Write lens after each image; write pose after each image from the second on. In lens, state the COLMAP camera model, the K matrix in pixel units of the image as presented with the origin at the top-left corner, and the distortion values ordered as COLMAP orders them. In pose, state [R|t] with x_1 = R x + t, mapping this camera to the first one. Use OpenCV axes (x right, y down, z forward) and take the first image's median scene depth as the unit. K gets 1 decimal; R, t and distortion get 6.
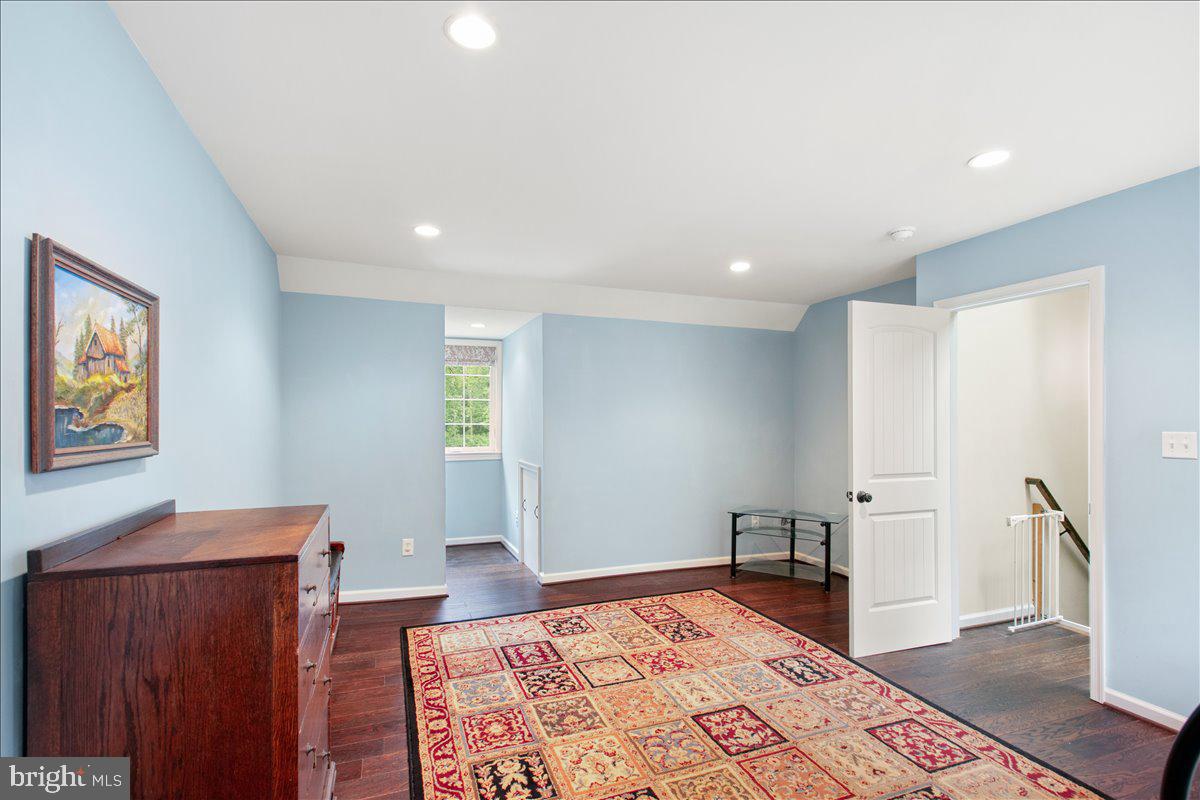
lens RADIAL K [[547.2, 0, 598.4], [0, 547.2, 392.9], [0, 0, 1]] dist [0.002067, -0.000191]
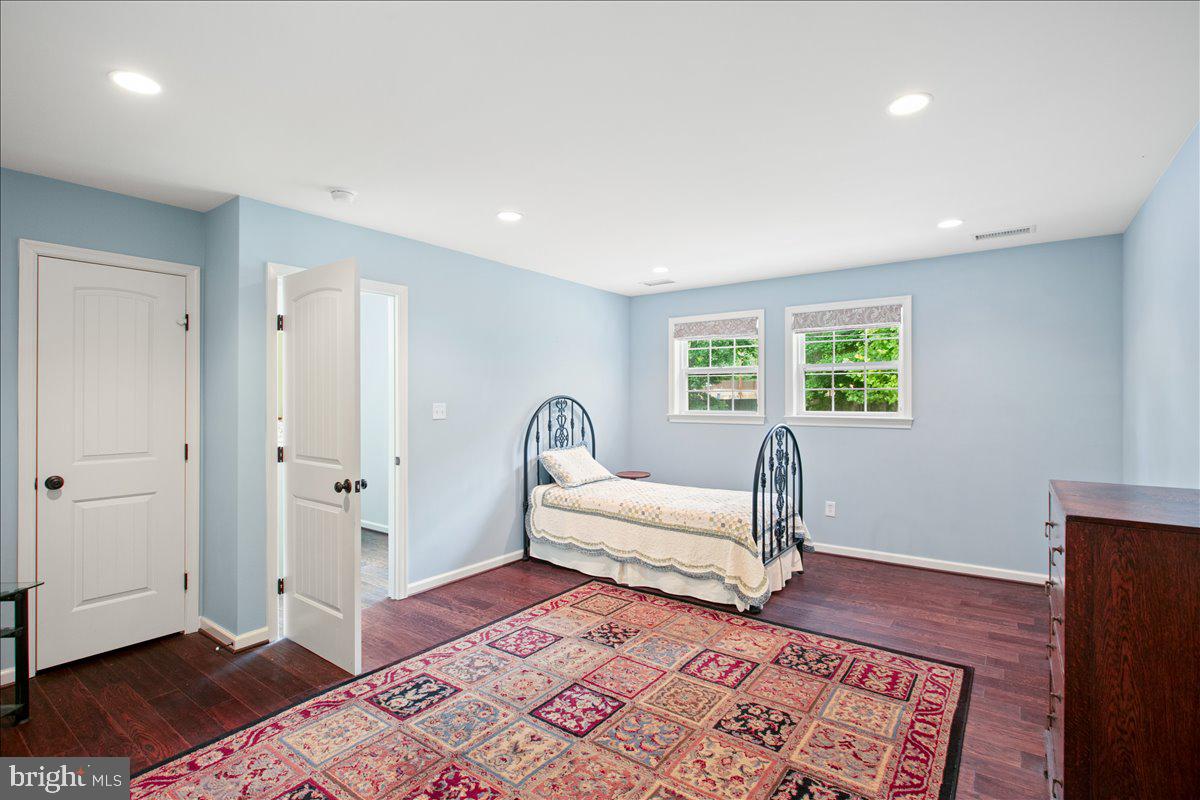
lens RADIAL K [[561.6, 0, 600.1], [0, 561.6, 439.6], [0, 0, 1]] dist [-0.000016, -0.000076]
pose [[-0.539463, -0.065202, 0.839481, -0.579547], [-0.040498, 0.997853, 0.051478, 0.078486], [-0.841035, -0.006226, -0.540945, 1.509722]]
